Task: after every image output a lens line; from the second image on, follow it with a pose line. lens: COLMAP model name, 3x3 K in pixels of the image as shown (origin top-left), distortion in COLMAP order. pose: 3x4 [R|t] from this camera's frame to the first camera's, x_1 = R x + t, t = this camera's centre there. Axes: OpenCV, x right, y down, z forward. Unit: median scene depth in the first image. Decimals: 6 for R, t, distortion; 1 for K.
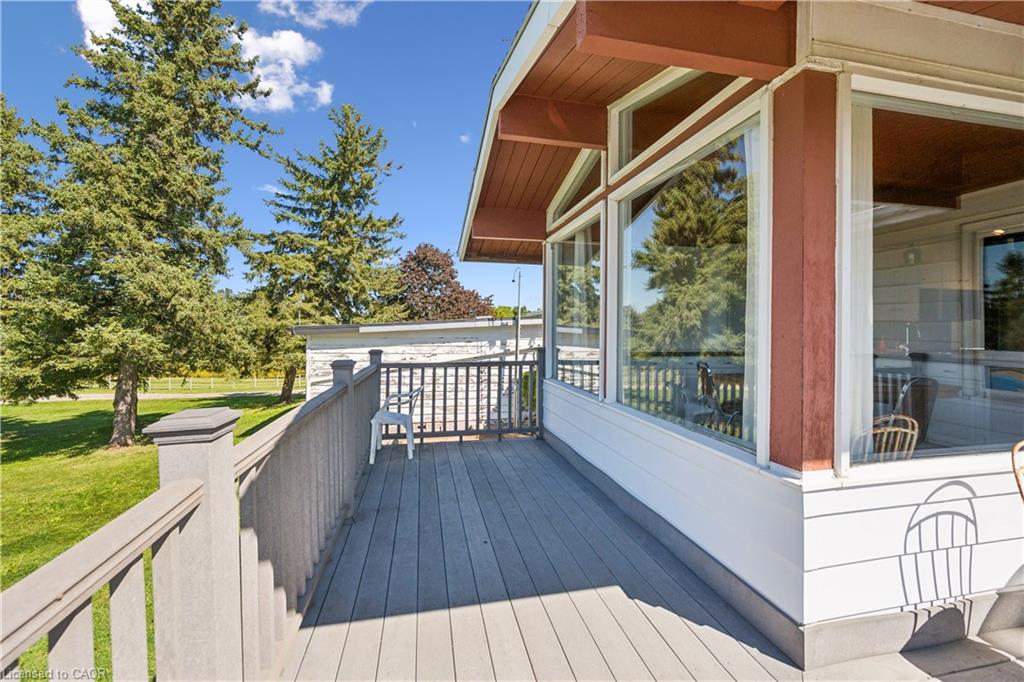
lens RADIAL K [[405.6, 0, 512.8], [0, 405.6, 331.3], [0, 0, 1]] dist [0.001101, -0.000547]
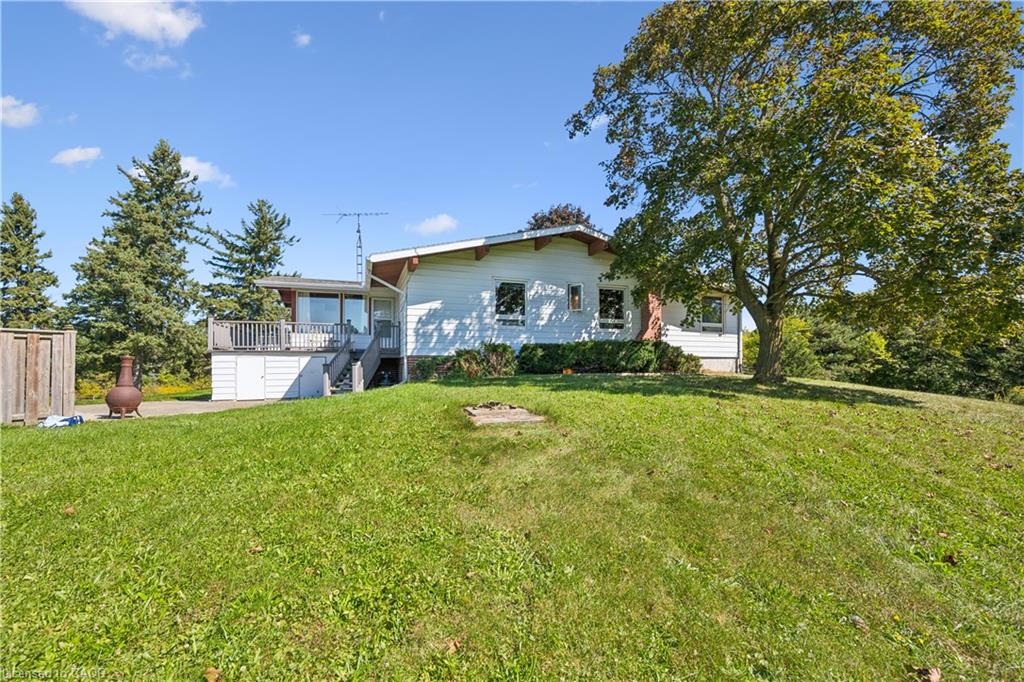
lens RADIAL K [[405.6, 0, 497.5], [0, 405.6, 364.9], [0, 0, 1]] dist [0.001101, -0.000547]
pose [[0.995455, -0.011756, 0.094504, 0.332136], [0.012438, 0.999901, -0.006627, 0.084581], [-0.094417, 0.007772, 0.995502, -0.613694]]
